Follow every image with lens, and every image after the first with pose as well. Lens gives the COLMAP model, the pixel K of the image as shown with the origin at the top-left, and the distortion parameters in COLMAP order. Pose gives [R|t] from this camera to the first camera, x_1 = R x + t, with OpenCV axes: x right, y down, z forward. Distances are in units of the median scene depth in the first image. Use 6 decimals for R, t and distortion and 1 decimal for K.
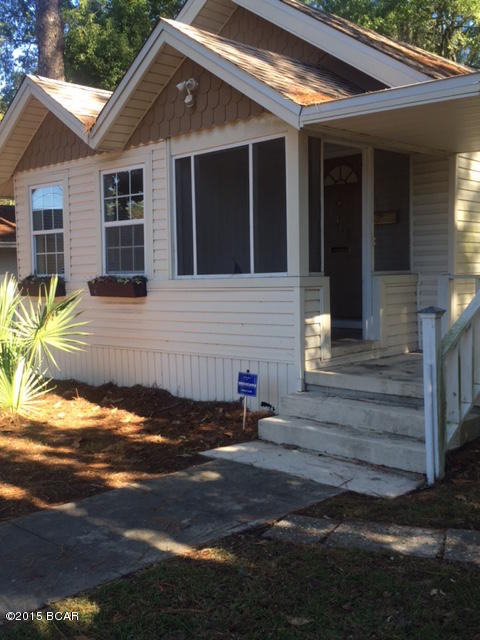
lens RADIAL K [[708.2, 0, 240.0], [0, 708.2, 320.0], [0, 0, 1]] dist [-0.005903, 0.005523]
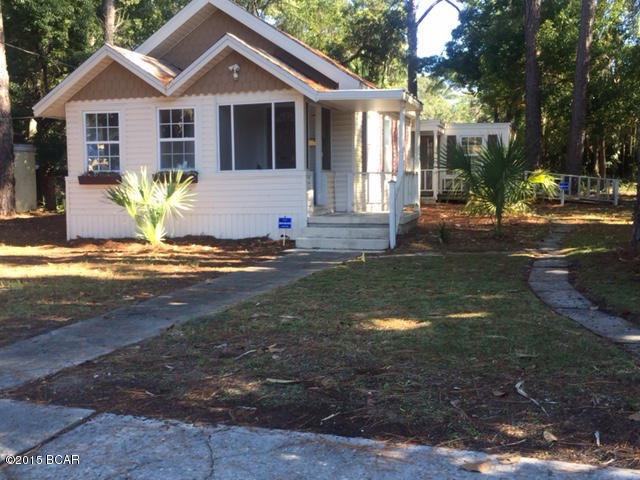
lens RADIAL K [[708.2, 0, 320.0], [0, 708.2, 240.0], [0, 0, 1]] dist [-0.005903, 0.005523]
pose [[0.891469, -0.029460, 0.452123, -0.691900], [0.024336, 0.999557, 0.017144, 0.089701], [-0.452428, -0.004281, 0.891791, -0.723565]]
